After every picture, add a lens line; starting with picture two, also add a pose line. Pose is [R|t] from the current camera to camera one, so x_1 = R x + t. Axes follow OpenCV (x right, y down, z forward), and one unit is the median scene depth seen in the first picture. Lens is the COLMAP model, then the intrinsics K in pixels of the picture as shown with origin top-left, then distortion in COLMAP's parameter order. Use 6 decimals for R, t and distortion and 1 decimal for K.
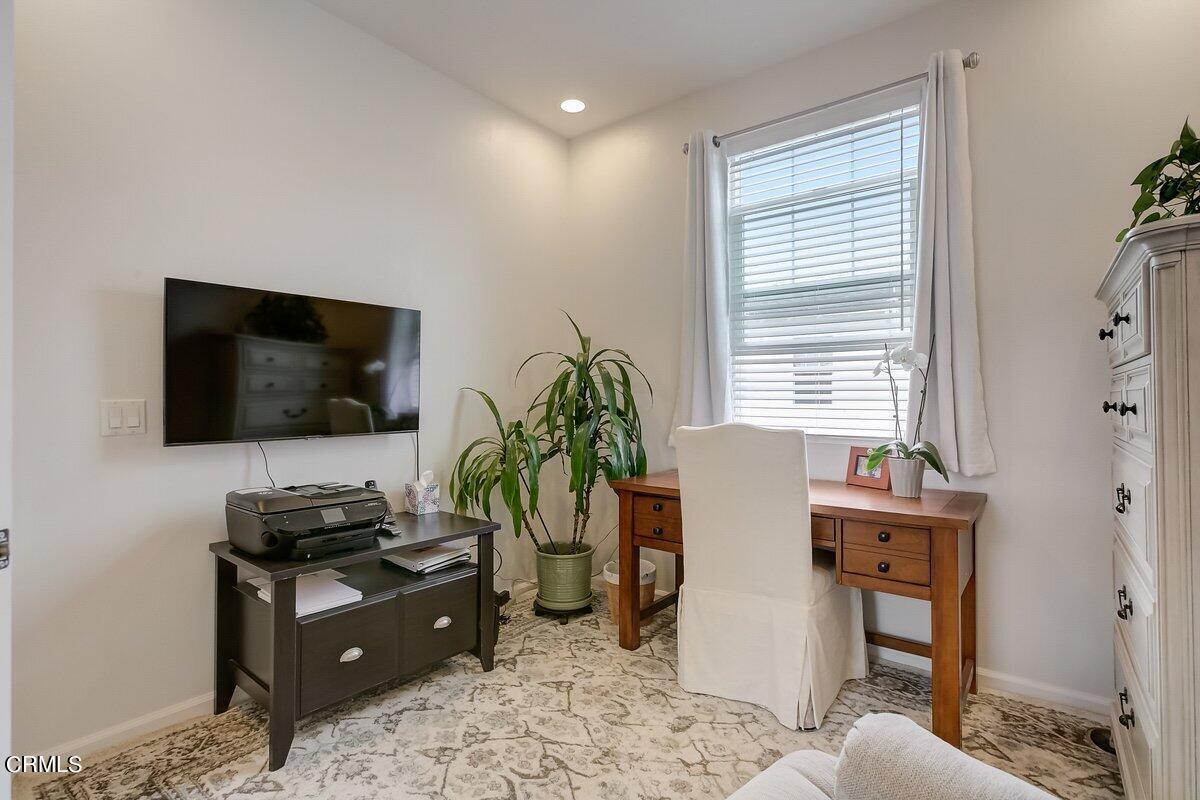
lens RADIAL K [[554.9, 0, 594.7], [0, 554.9, 393.9], [0, 0, 1]] dist [-0.011544, 0.006190]
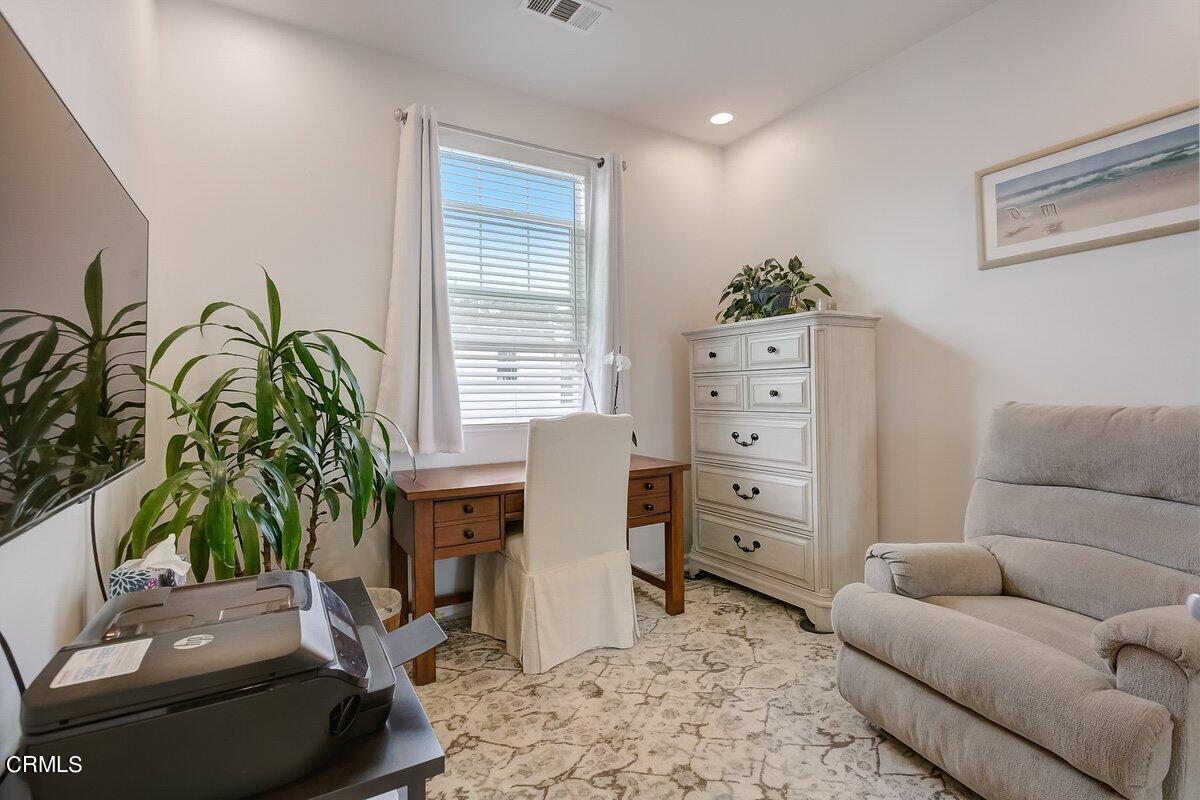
lens RADIAL K [[554.9, 0, 567.0], [0, 554.9, 390.4], [0, 0, 1]] dist [-0.011544, 0.006190]
pose [[0.381232, -0.001580, 0.924478, -0.808540], [0.002450, 0.999997, 0.000698, 0.007513], [-0.924476, 0.001999, 0.381235, 0.586740]]
